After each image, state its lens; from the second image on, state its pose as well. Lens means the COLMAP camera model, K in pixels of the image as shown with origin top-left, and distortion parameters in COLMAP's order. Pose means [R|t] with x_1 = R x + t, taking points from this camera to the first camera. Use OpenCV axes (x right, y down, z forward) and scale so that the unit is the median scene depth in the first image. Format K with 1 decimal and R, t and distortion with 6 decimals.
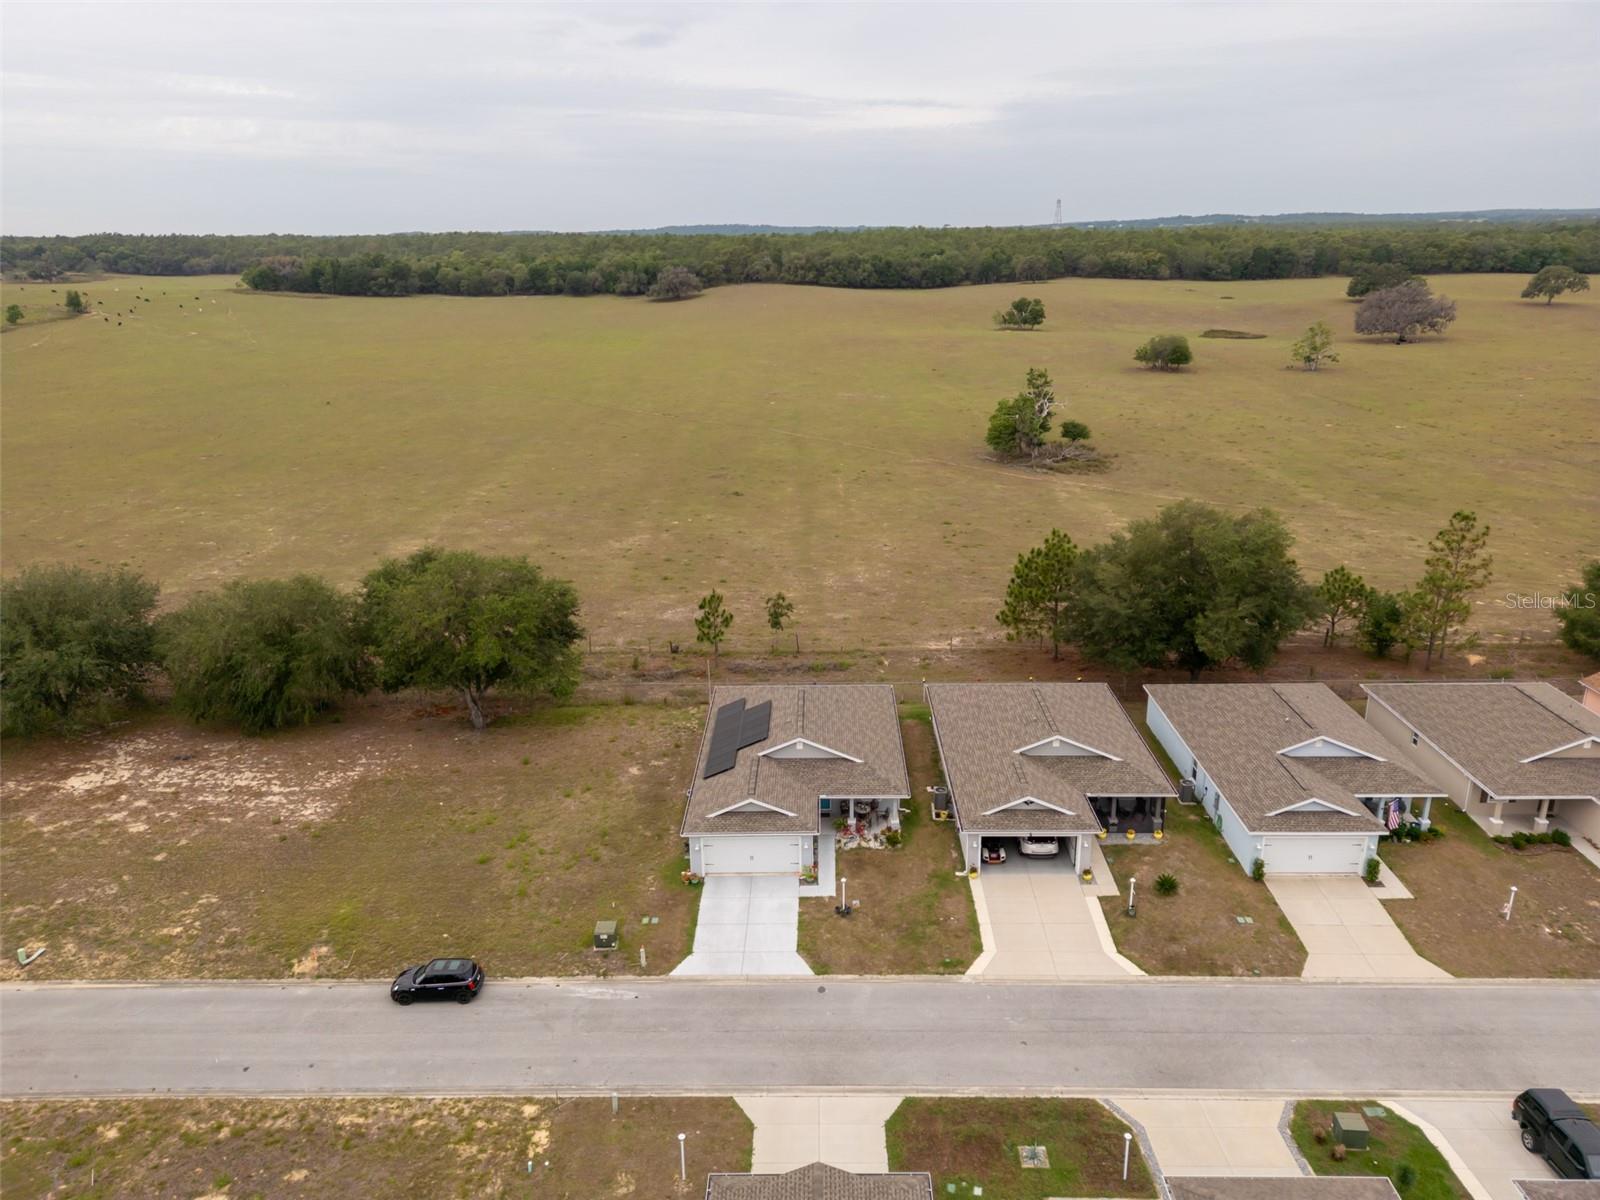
lens RADIAL K [[1112.8, 0, 806.2], [0, 1112.8, 598.8], [0, 0, 1]] dist [0.074798, -0.067756]
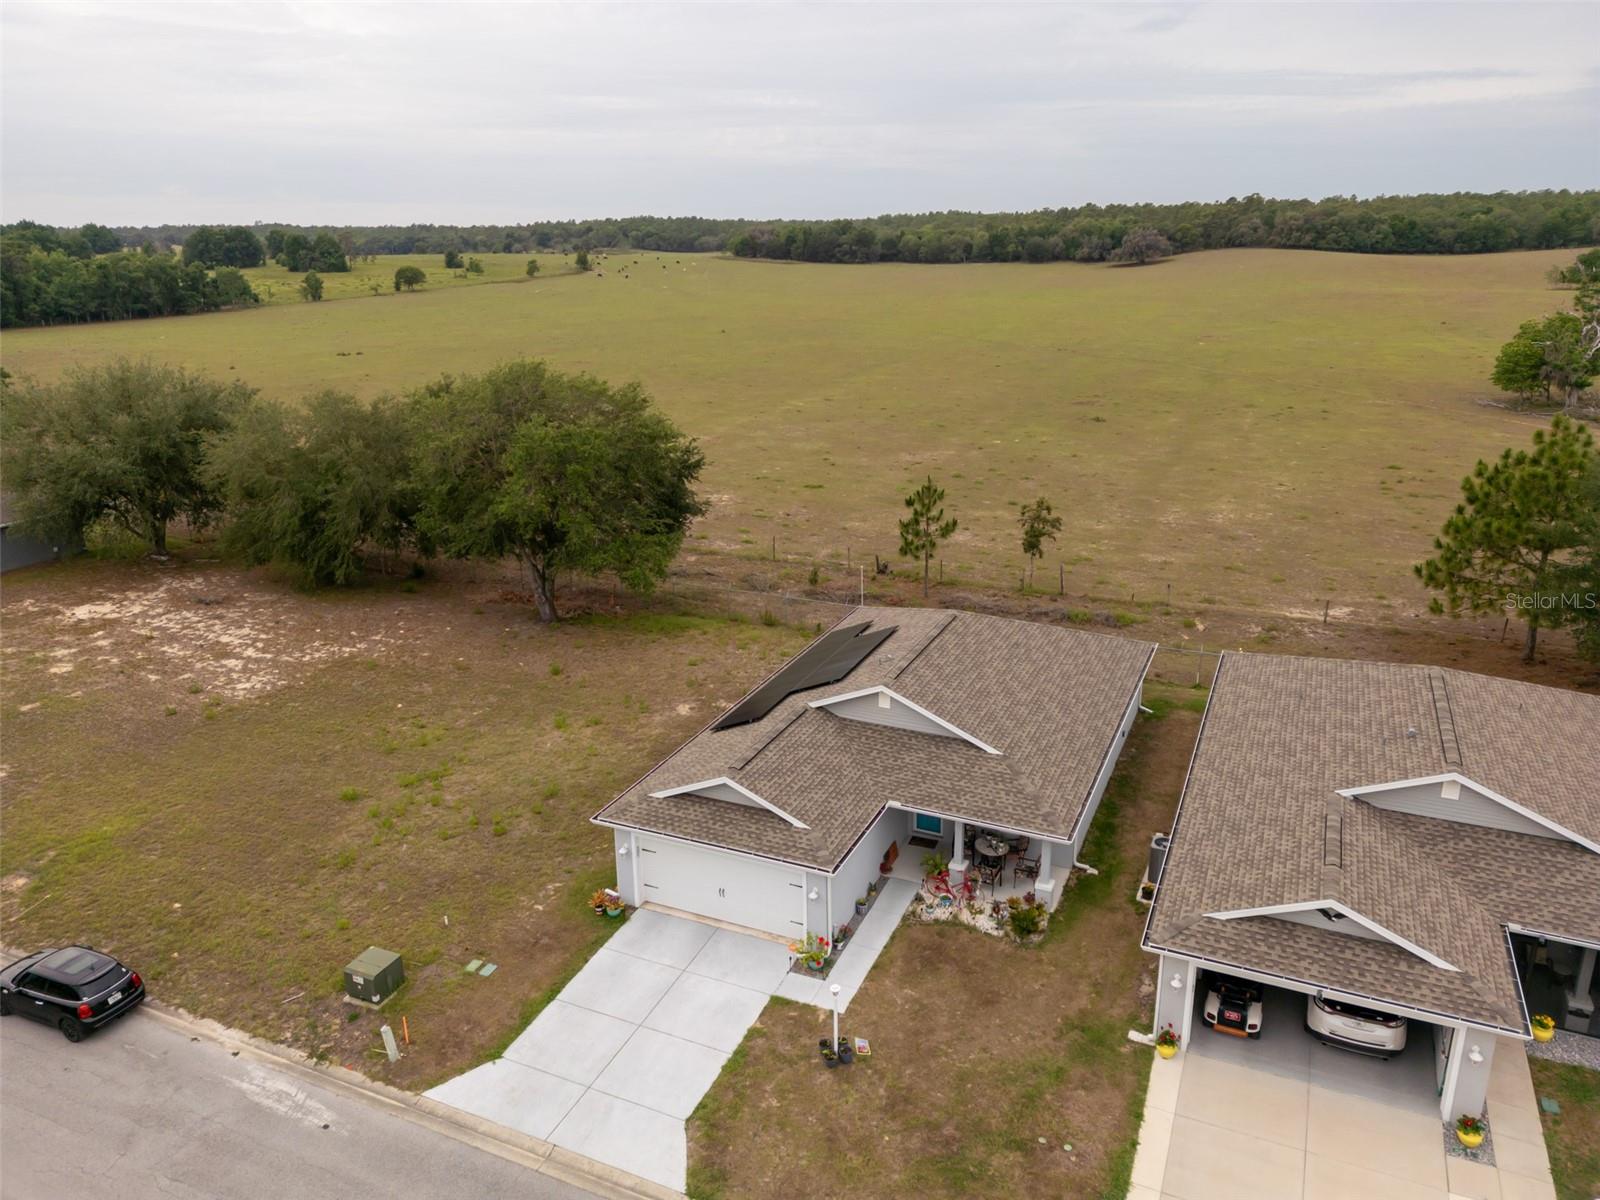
lens RADIAL K [[1112.8, 0, 804.3], [0, 1112.8, 598.8], [0, 0, 1]] dist [0.074798, -0.067756]
pose [[0.915593, 0.125592, -0.381990, 0.137334], [-0.123684, 0.991878, 0.029654, 0.066006], [0.382612, 0.020095, 0.923691, 0.450124]]
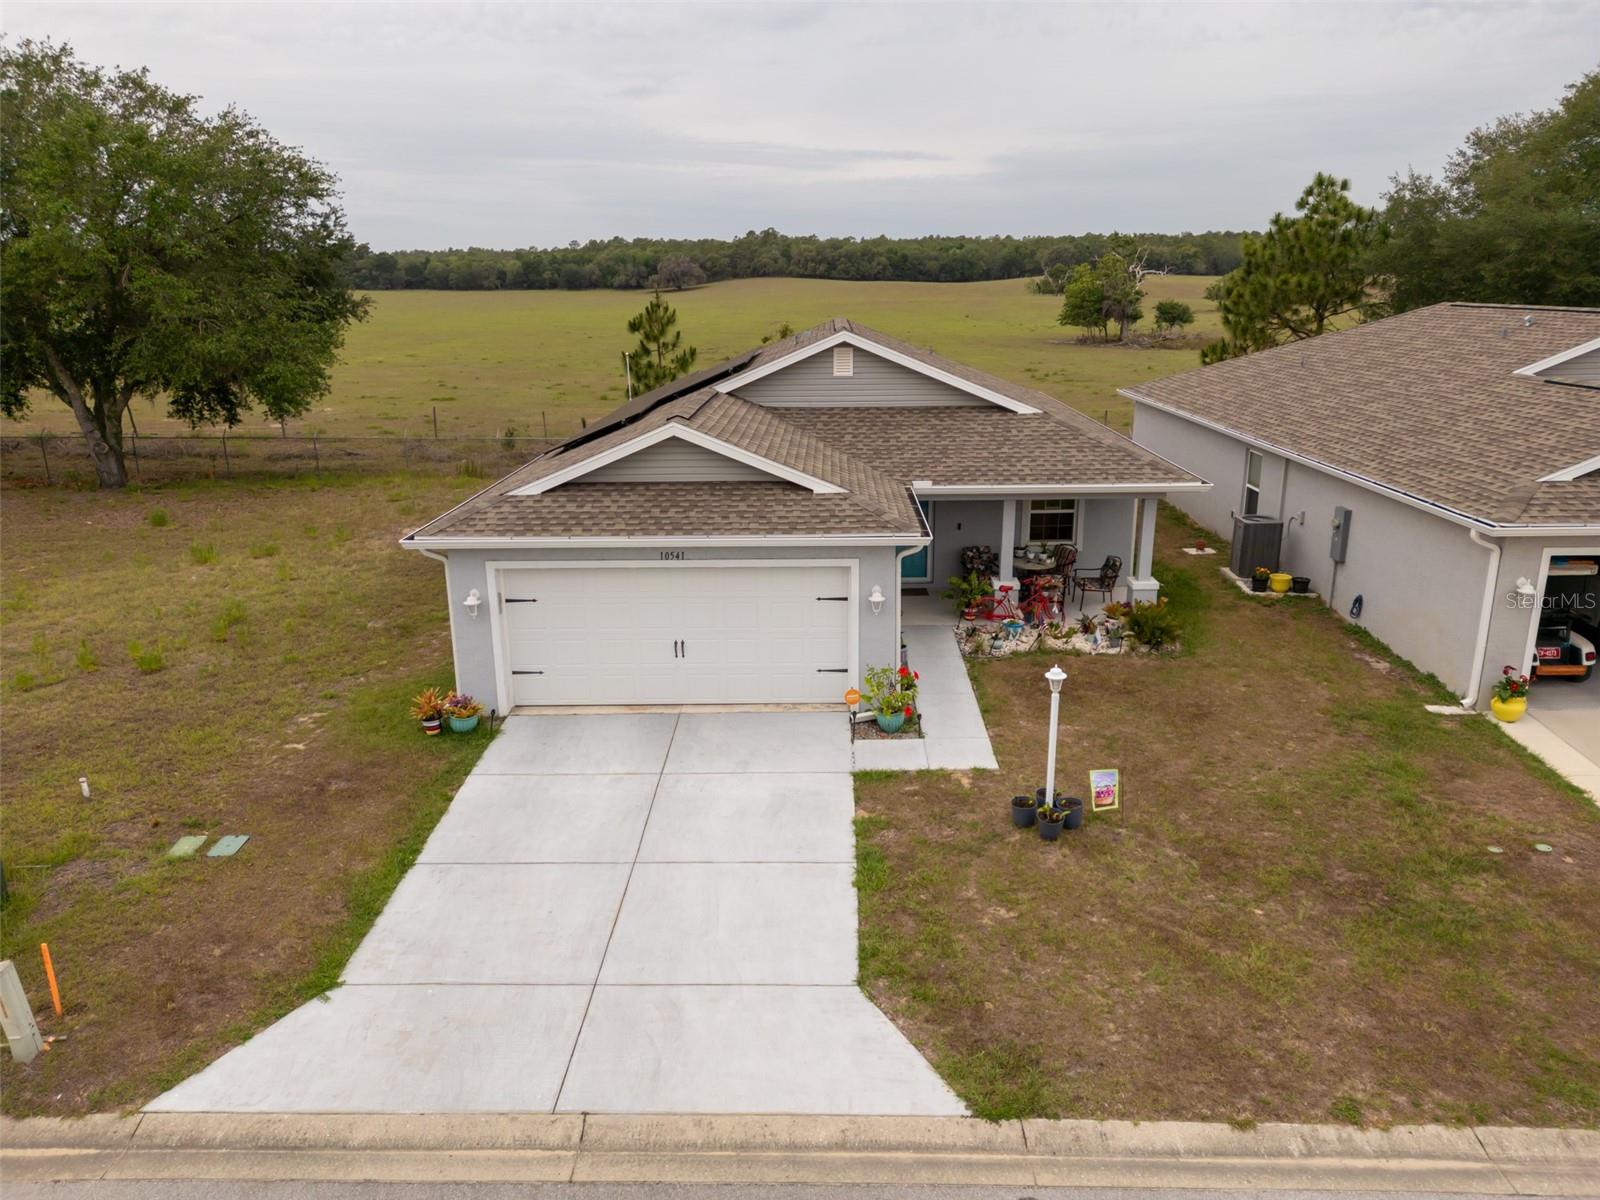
lens RADIAL K [[1112.8, 0, 803.9], [0, 1112.8, 602.1], [0, 0, 1]] dist [0.074798, -0.067756]
pose [[0.999949, 0.006239, -0.007881, -0.012979], [-0.006513, 0.999354, -0.035347, 0.192196], [0.007656, 0.035397, 0.999344, 0.604132]]
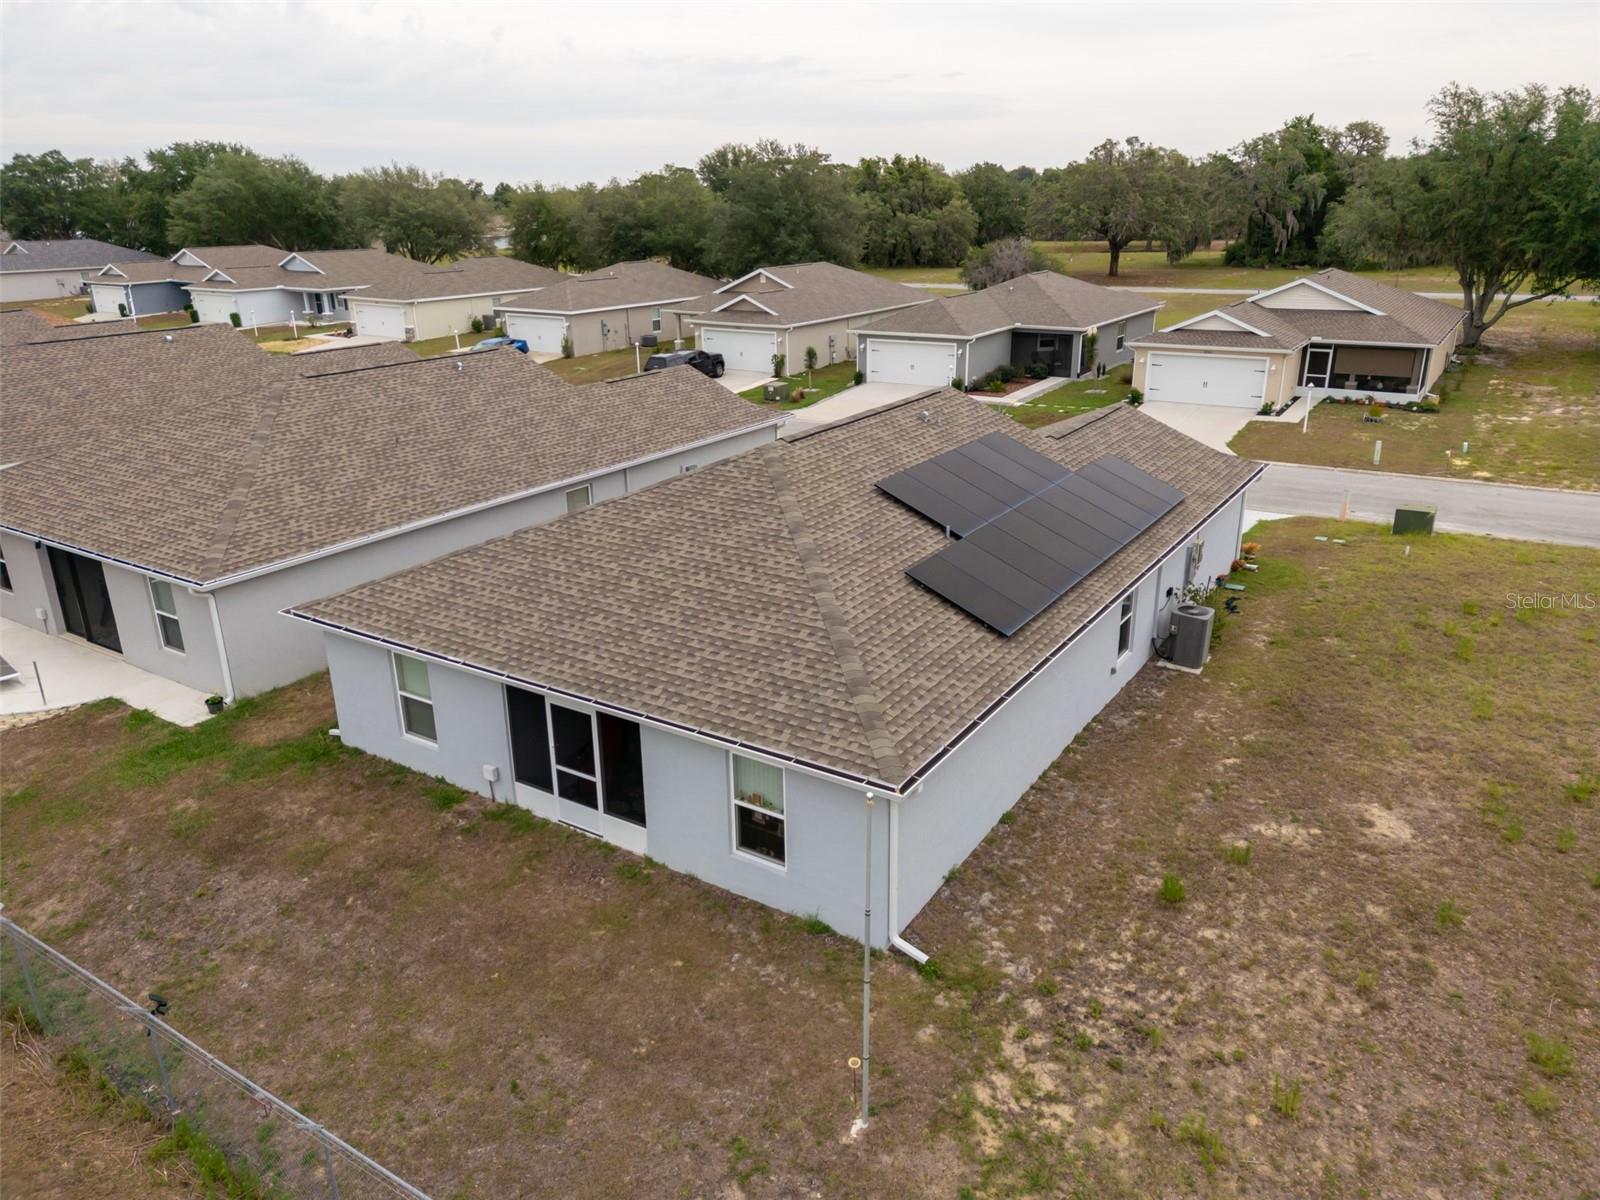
lens RADIAL K [[1112.8, 0, 802.1], [0, 1112.8, 598.9], [0, 0, 1]] dist [0.074798, -0.067756]
pose [[-0.844594, -0.155852, 0.512221, -0.165132], [0.192070, 0.804821, 0.561581, -0.048575], [-0.499769, 0.572690, -0.649813, 1.195718]]
